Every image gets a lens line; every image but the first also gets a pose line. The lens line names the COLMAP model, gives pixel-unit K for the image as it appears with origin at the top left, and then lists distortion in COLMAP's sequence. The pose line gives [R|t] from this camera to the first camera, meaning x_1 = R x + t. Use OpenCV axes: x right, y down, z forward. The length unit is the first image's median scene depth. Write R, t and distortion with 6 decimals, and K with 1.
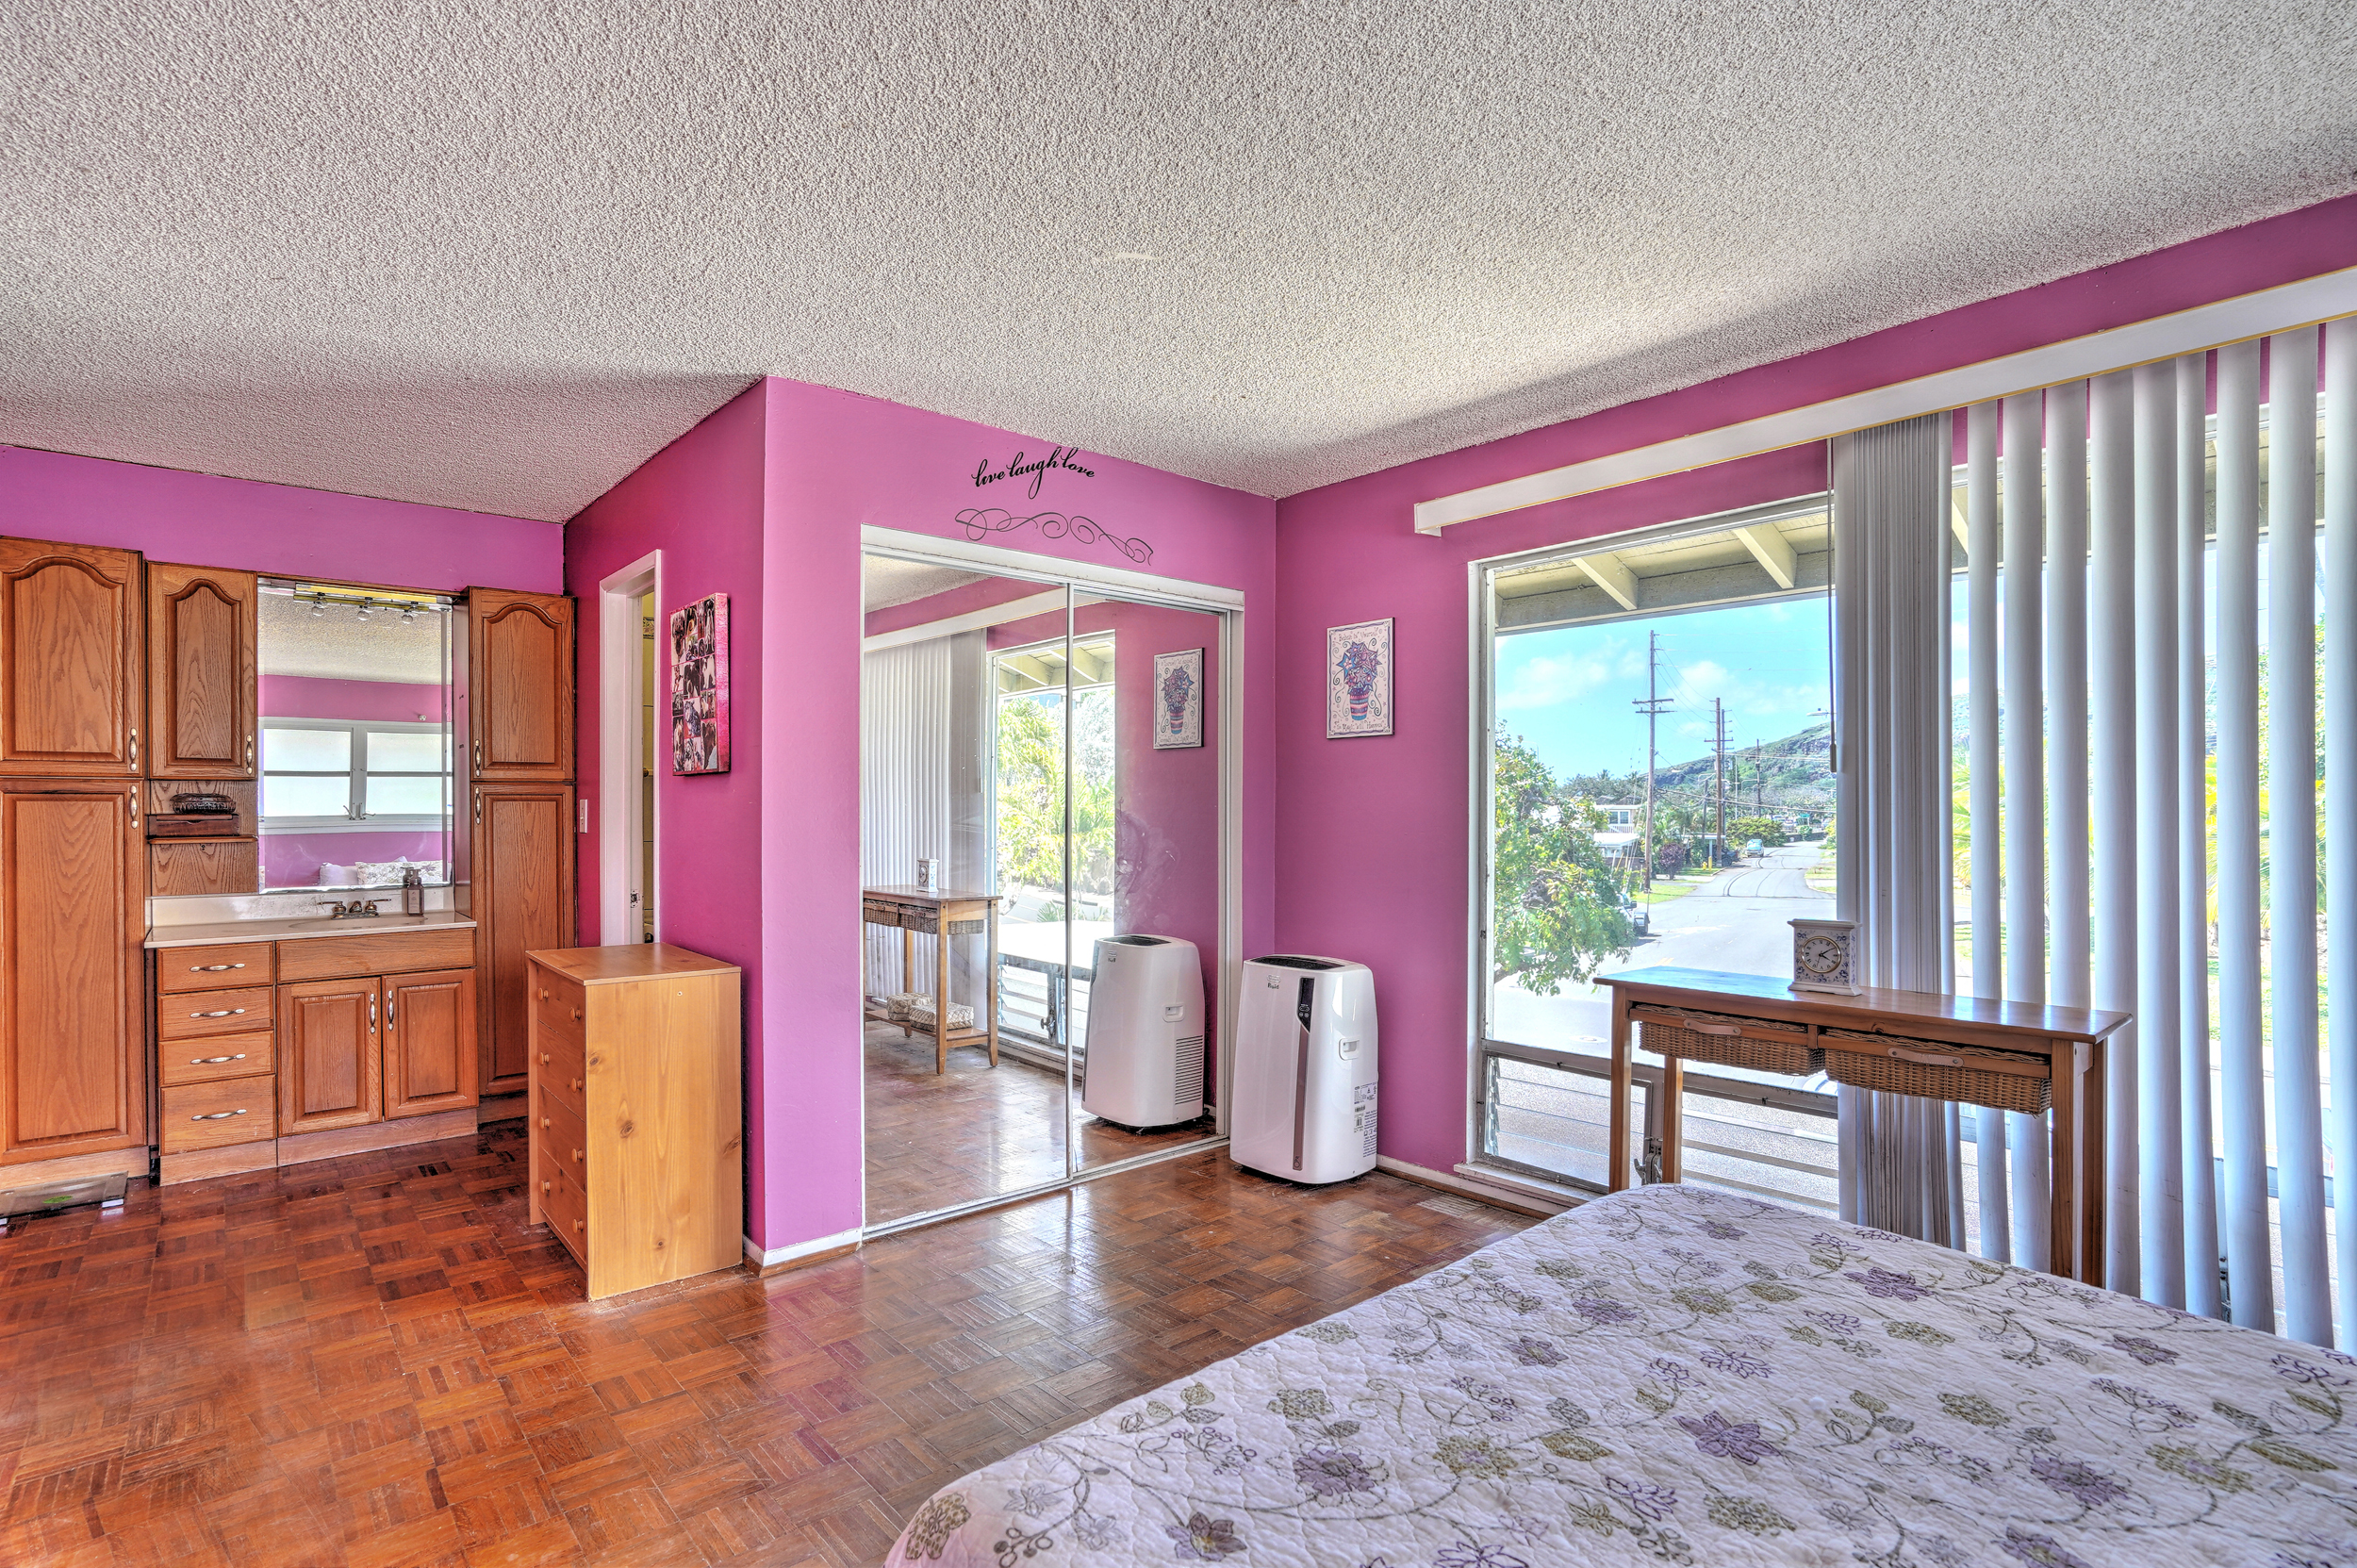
lens RADIAL K [[1127.8, 0, 1171.9], [0, 1127.8, 807.3], [0, 0, 1]] dist [-0.049936, 0.021662]
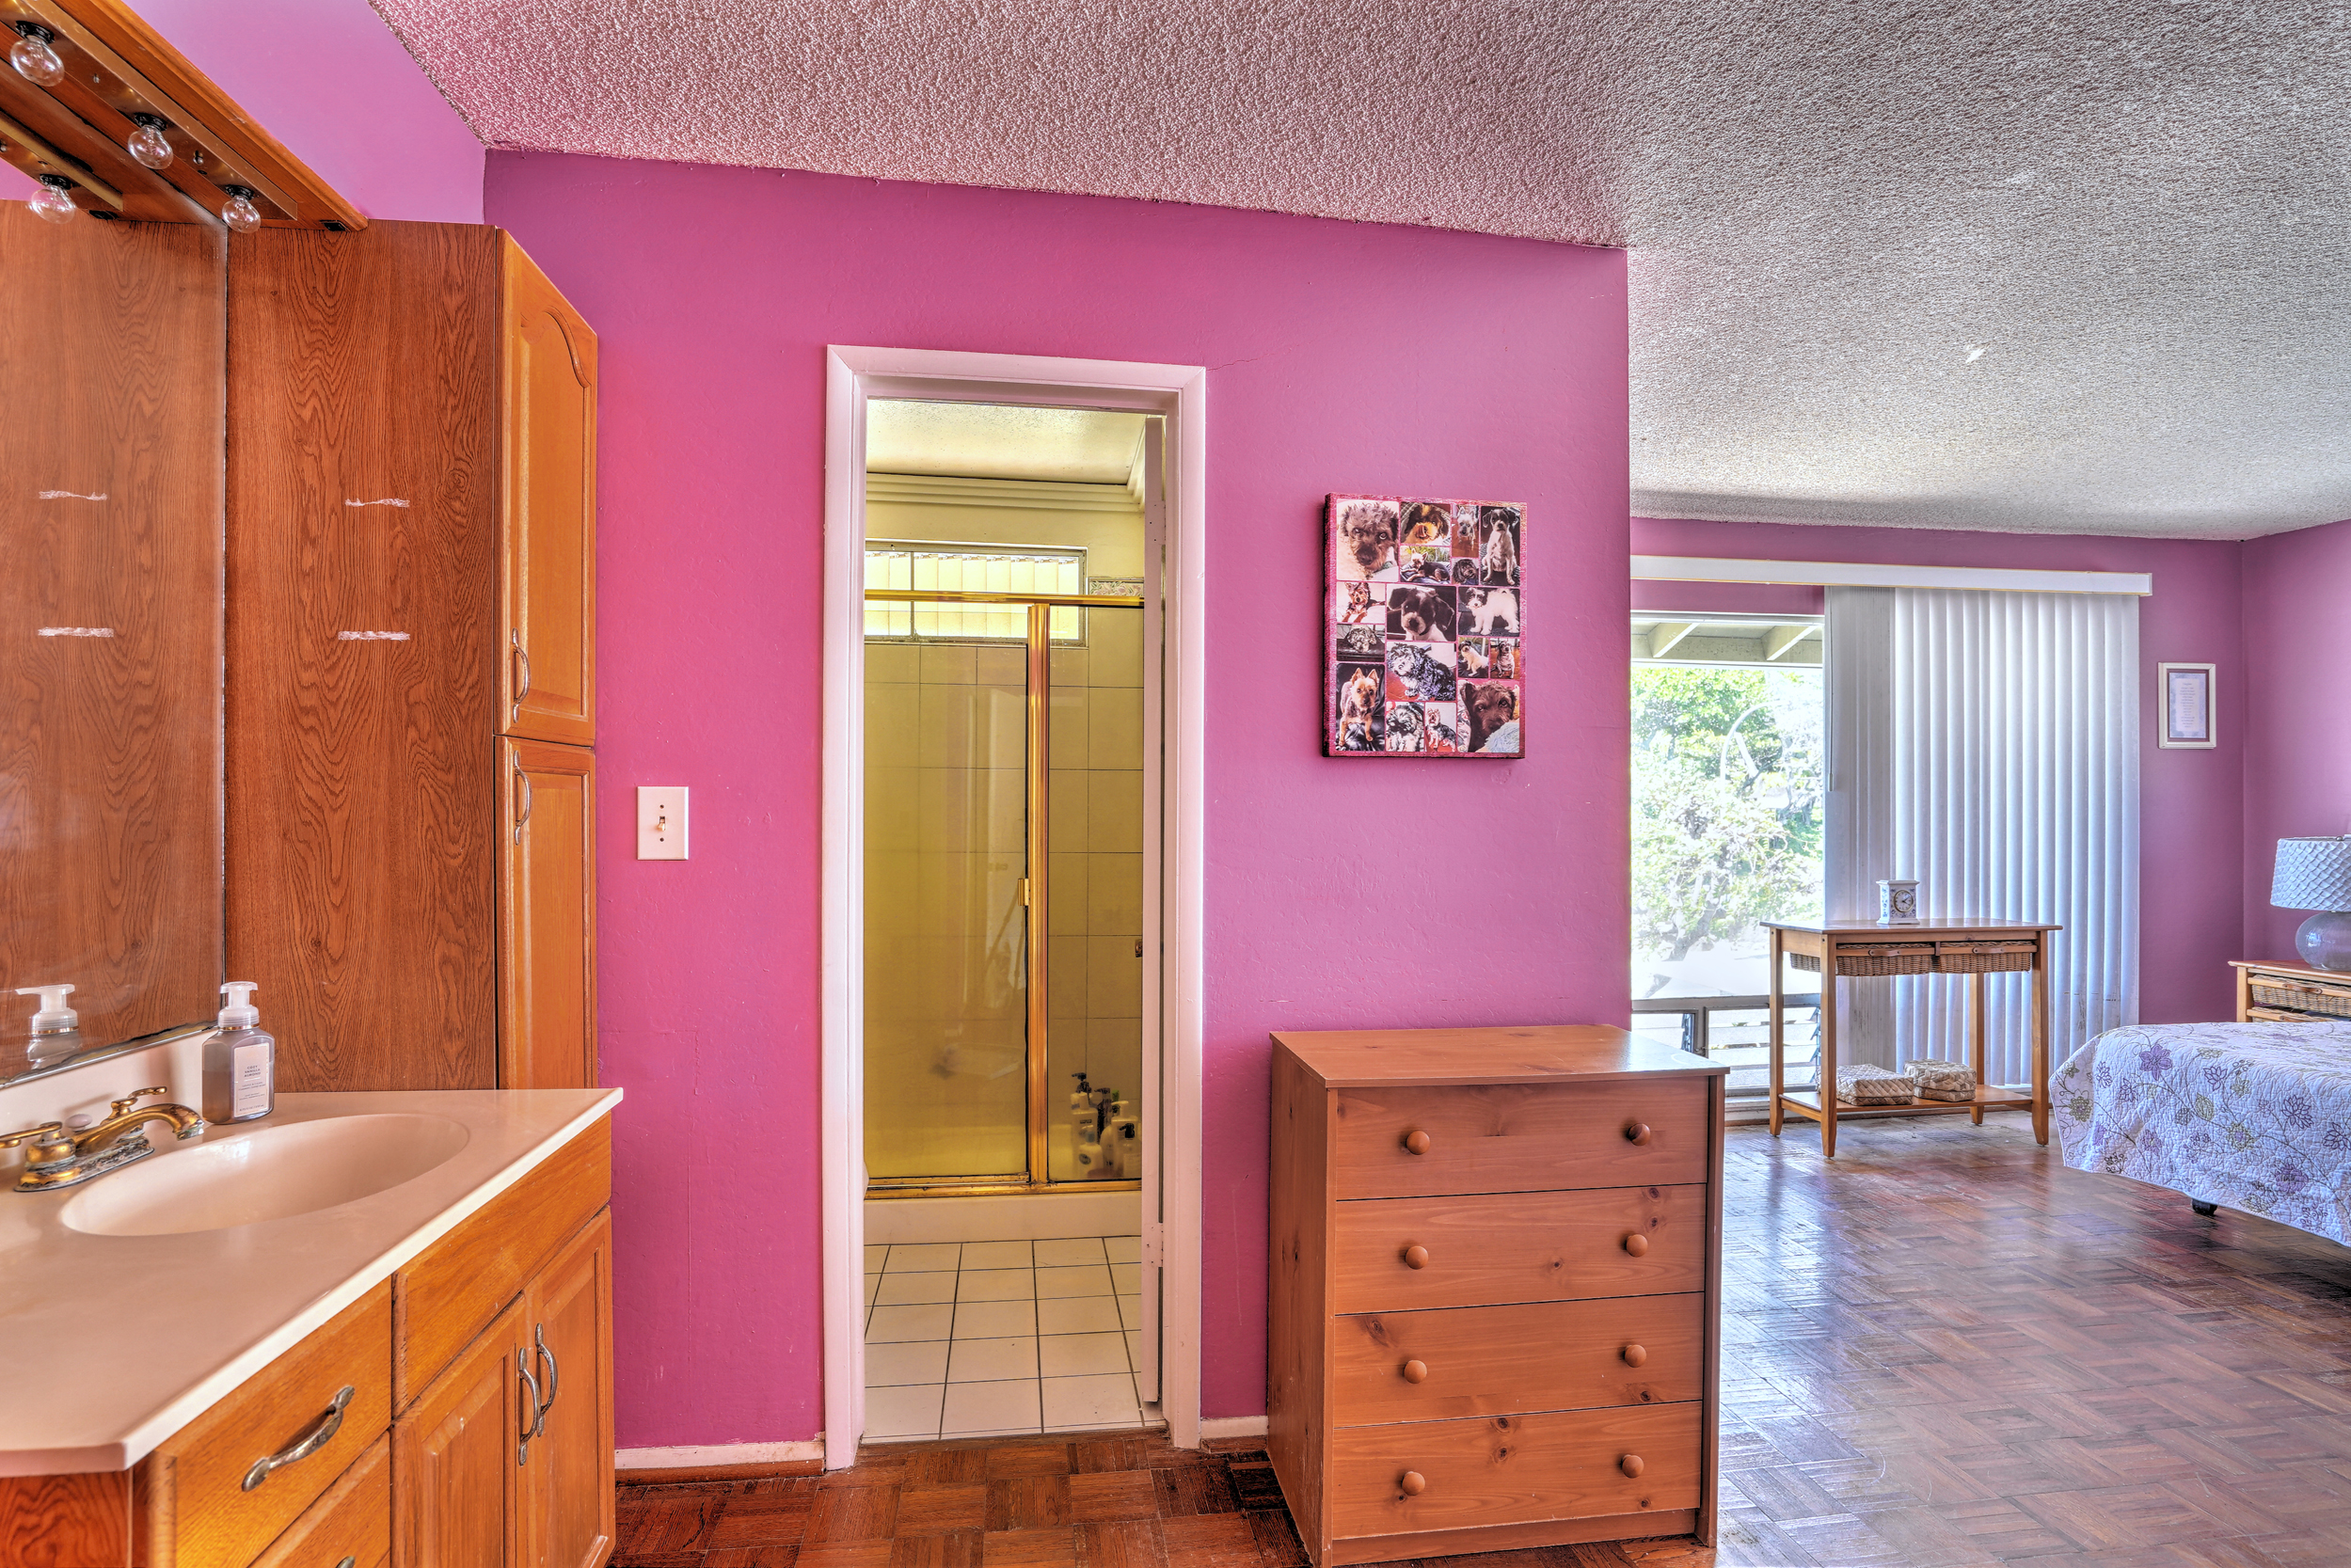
lens RADIAL K [[1124.8, 0, 1169.0], [0, 1124.8, 807.3], [0, 0, 1]] dist [-0.049936, 0.021662]
pose [[0.551496, 0.004893, 0.834163, -1.679084], [-0.008410, 0.999965, -0.000306, 0.002110], [-0.834135, -0.006846, 0.551517, 1.203944]]
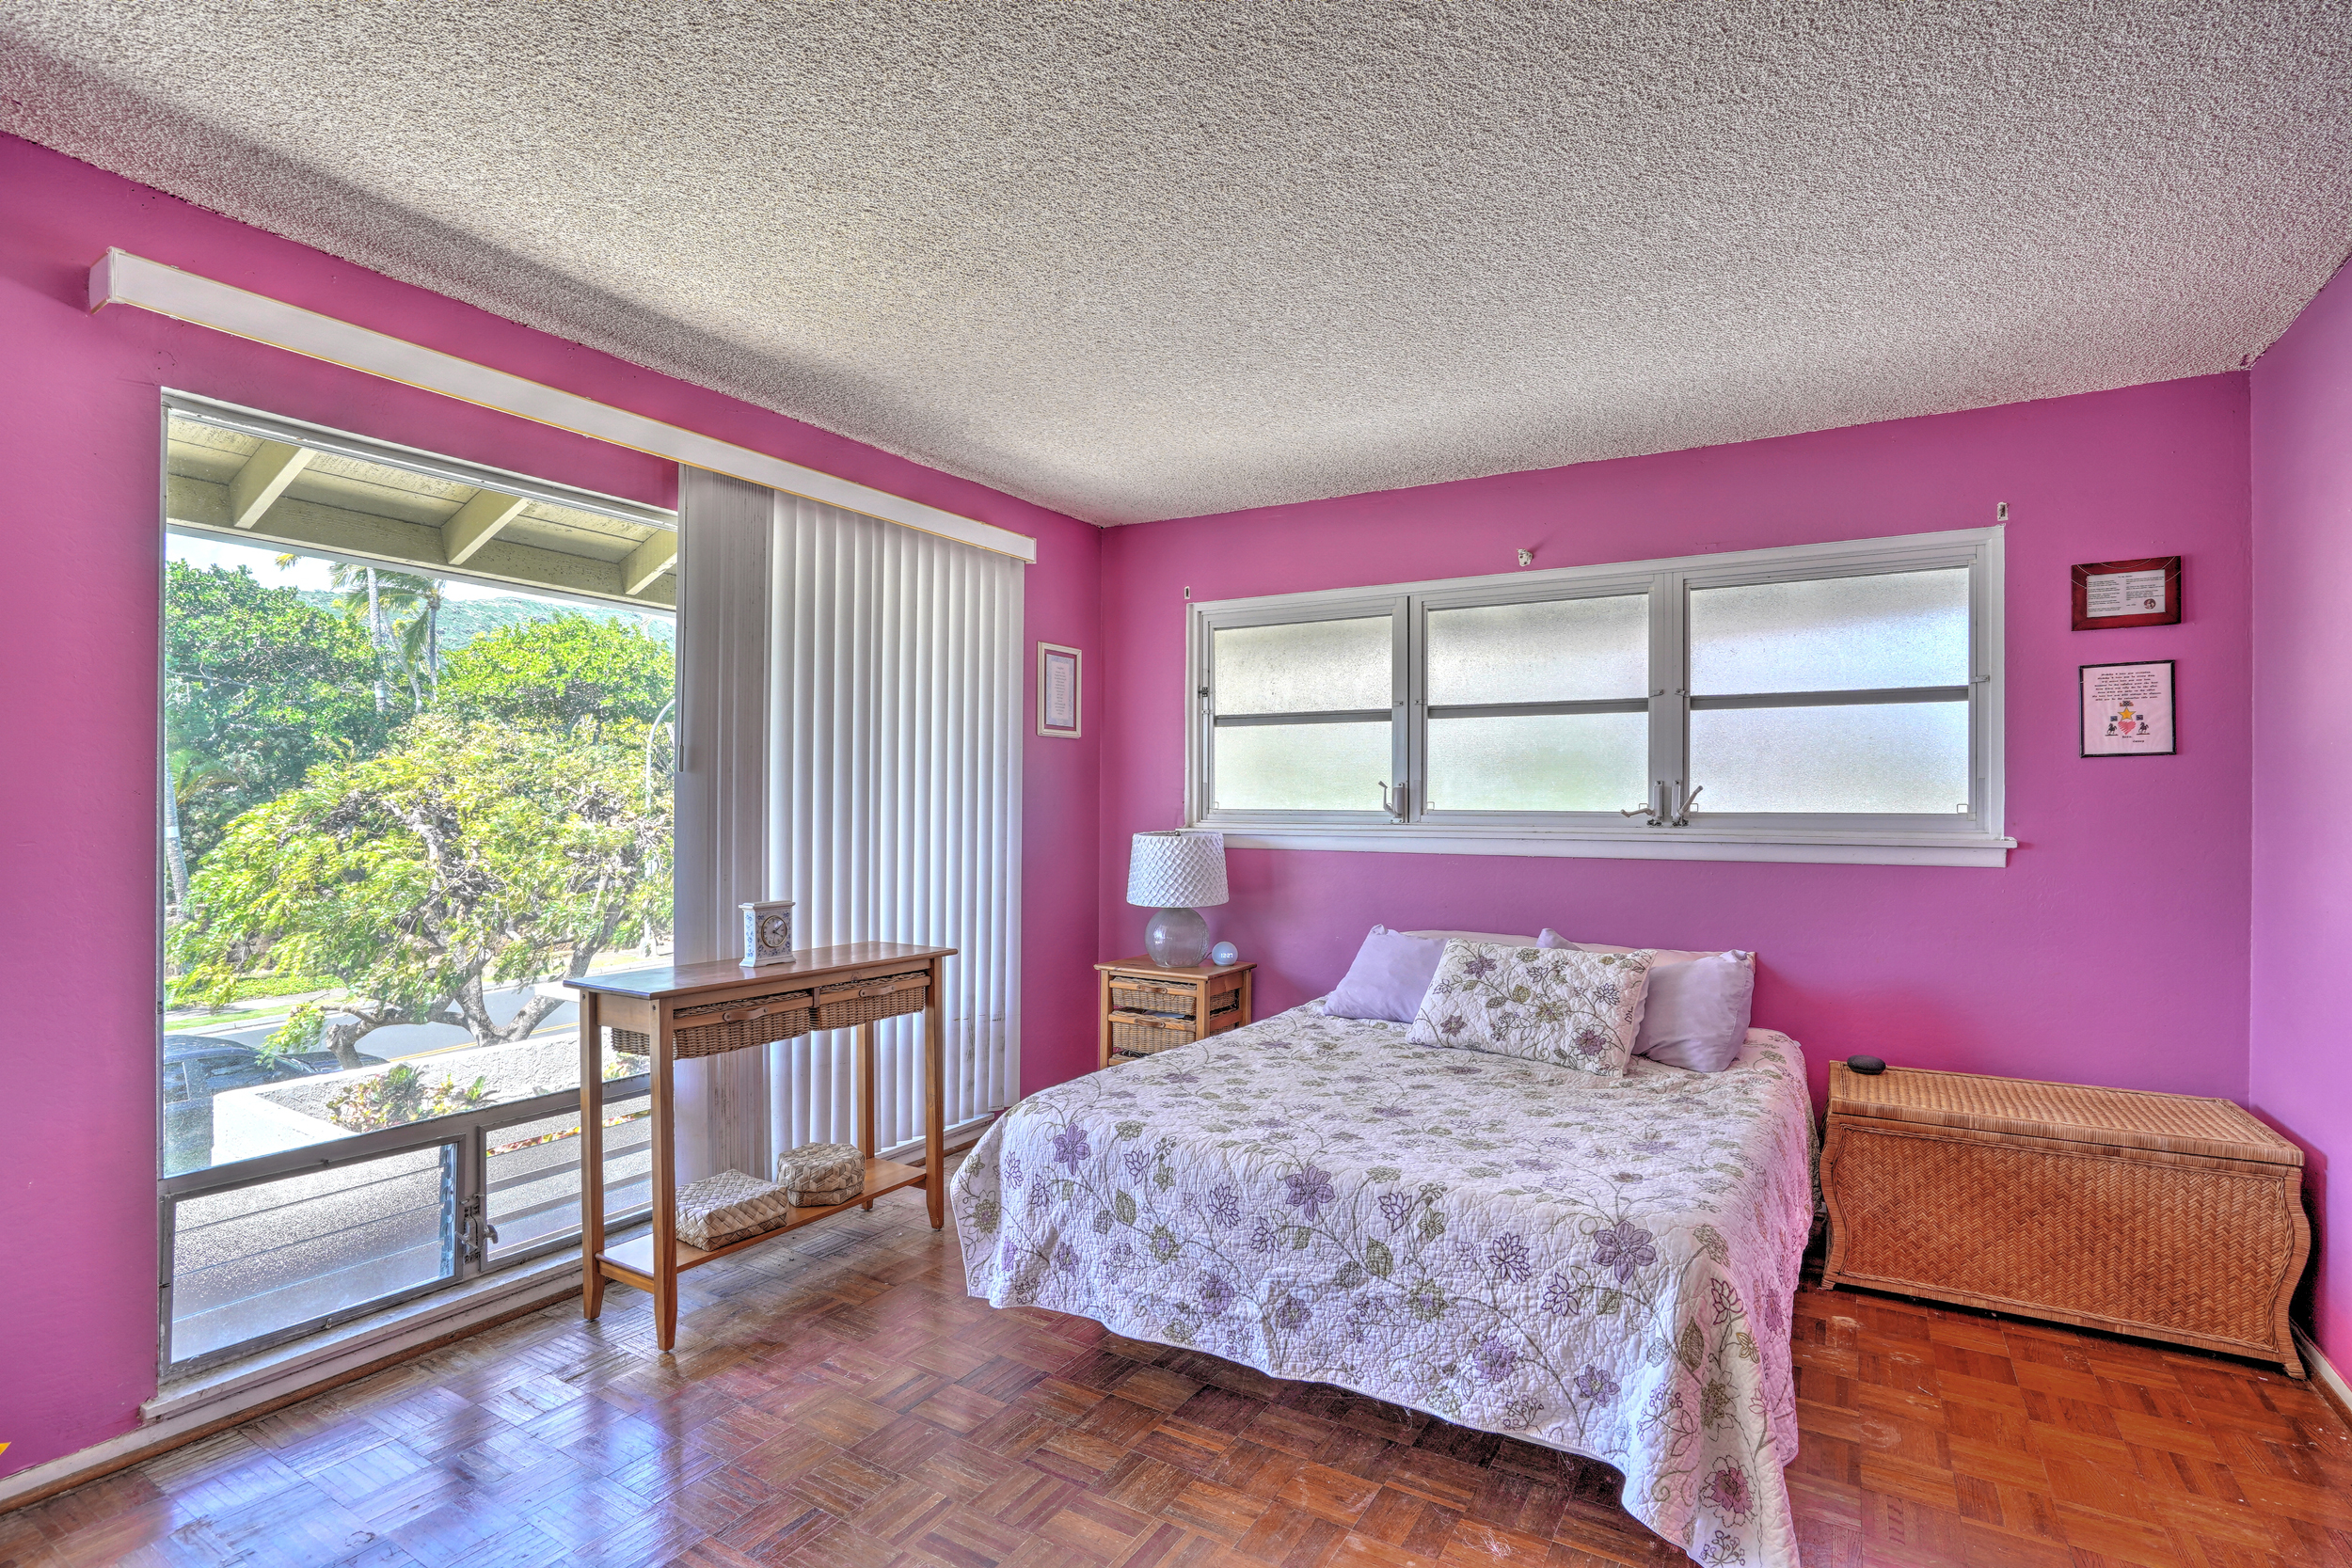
lens RADIAL K [[1125.3, 0, 1169.4], [0, 1125.3, 807.3], [0, 0, 1]] dist [-0.049936, 0.021662]
pose [[-0.304242, -0.002696, 0.952591, -0.785231], [-0.014309, 0.999896, -0.001740, -0.001576], [-0.952487, -0.014160, -0.304249, 1.154149]]
